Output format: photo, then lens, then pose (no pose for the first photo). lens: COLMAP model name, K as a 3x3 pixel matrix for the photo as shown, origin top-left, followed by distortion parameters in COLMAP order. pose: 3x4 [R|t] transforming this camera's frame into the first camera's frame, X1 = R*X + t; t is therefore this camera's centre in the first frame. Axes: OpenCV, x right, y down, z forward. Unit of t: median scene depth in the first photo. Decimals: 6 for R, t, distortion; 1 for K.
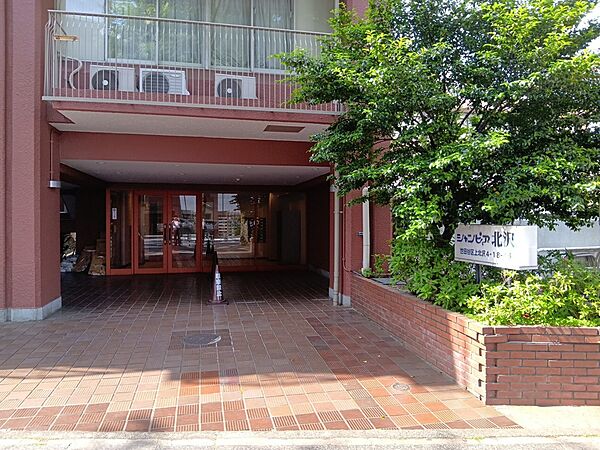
lens RADIAL K [[445.0, 0, 300.0], [0, 445.0, 225.0], [0, 0, 1]] dist [0.057358, -0.109912]
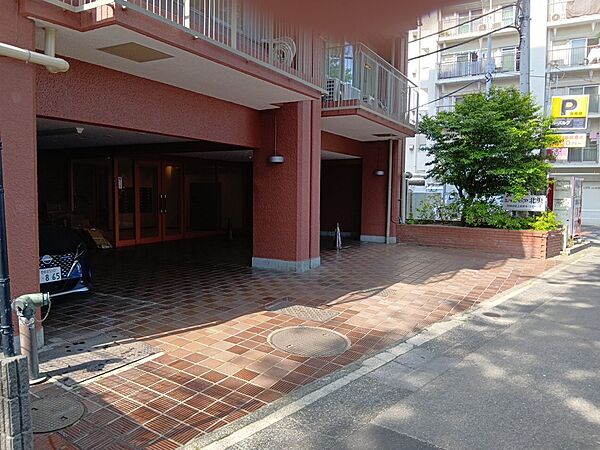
lens RADIAL K [[445.0, 0, 300.0], [0, 445.0, 225.0], [0, 0, 1]] dist [0.057358, -0.109912]
pose [[0.667617, -0.045693, 0.743102, -2.307294], [-0.006011, 0.997752, 0.066751, 0.007691], [-0.744481, -0.049031, 0.665841, 0.256132]]
